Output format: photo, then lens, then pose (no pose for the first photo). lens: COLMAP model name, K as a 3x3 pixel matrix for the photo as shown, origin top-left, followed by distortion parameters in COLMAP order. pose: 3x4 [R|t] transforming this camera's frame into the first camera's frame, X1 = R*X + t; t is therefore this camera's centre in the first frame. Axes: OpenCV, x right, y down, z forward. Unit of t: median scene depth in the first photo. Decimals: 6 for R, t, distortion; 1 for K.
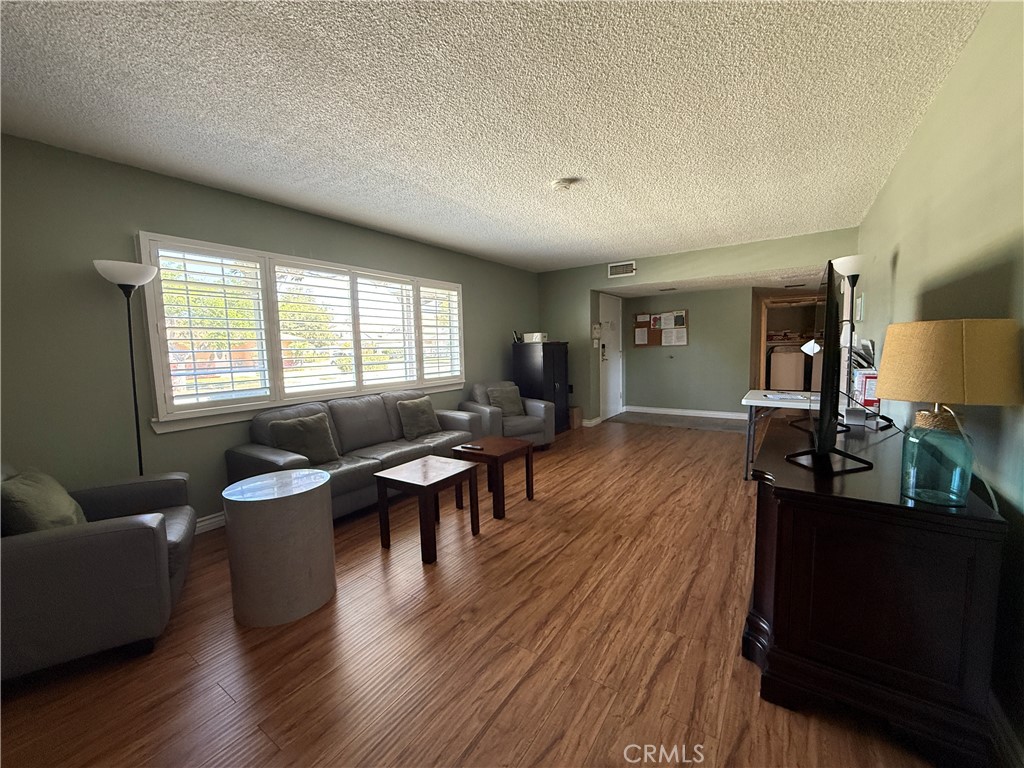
lens RADIAL K [[408.4, 0, 507.1], [0, 408.4, 384.9], [0, 0, 1]] dist [-0.000009, -0.000045]
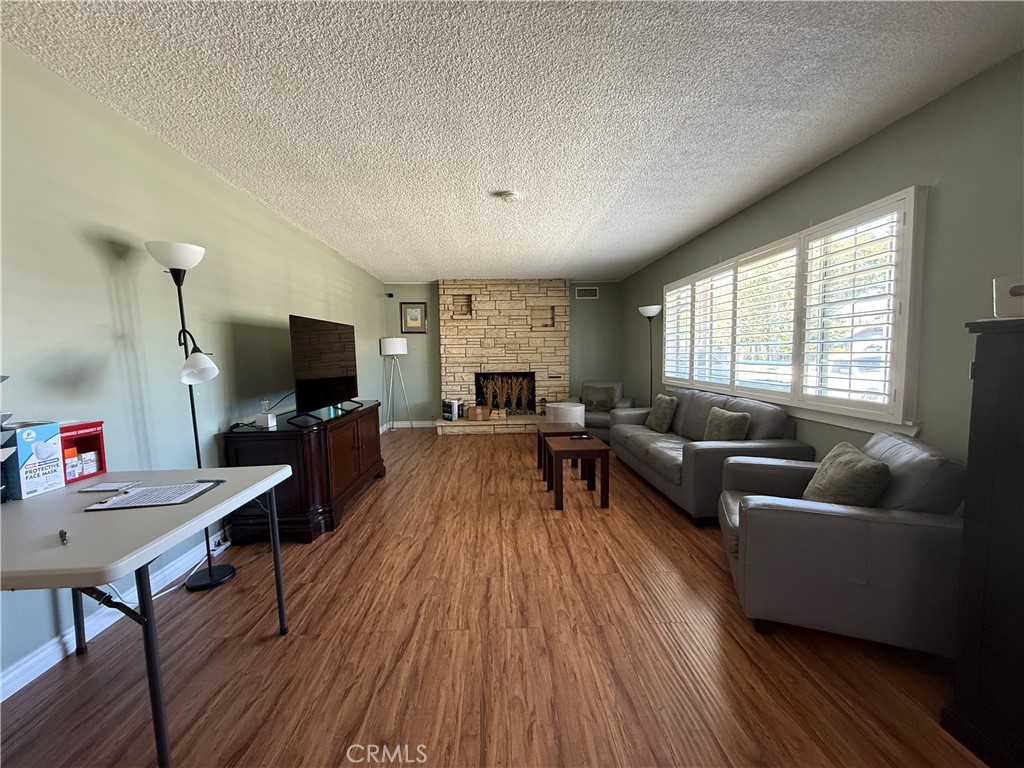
lens RADIAL K [[408.4, 0, 510.9], [0, 408.4, 387.0], [0, 0, 1]] dist [-0.000009, -0.000045]
pose [[-0.797152, 0.087264, -0.597439, 0.723428], [-0.019956, 0.985152, 0.170522, -0.171502], [0.603449, 0.147854, -0.783574, 1.719404]]
